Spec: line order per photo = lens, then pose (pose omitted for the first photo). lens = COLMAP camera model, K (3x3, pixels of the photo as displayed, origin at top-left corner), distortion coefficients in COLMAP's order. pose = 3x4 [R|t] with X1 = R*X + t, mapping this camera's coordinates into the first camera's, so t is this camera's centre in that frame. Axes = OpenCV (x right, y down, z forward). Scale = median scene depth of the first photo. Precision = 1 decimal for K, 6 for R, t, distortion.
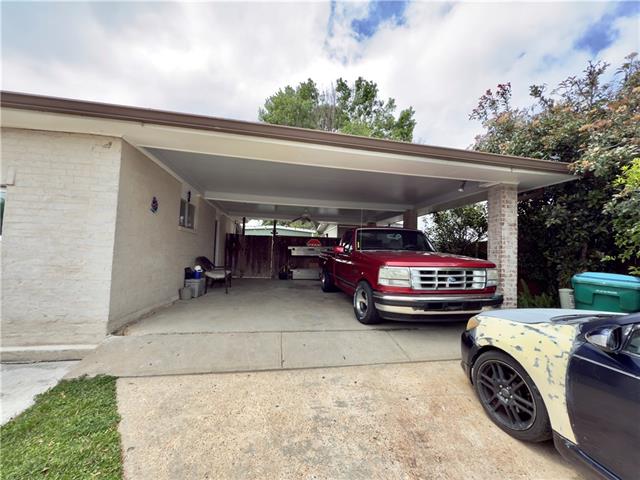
lens RADIAL K [[255.1, 0, 320.6], [0, 255.1, 239.3], [0, 0, 1]] dist [0.001162, 0.000145]
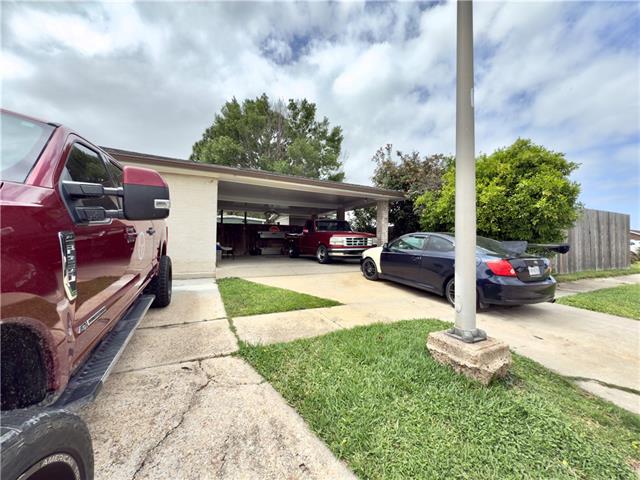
lens RADIAL K [[255.1, 0, 320.6], [0, 255.1, 239.3], [0, 0, 1]] dist [0.001162, 0.000145]
pose [[0.963039, -0.016014, 0.268885, -0.261740], [0.003883, 0.998953, 0.045590, 0.012344], [-0.269333, -0.042861, 0.962093, -0.663260]]
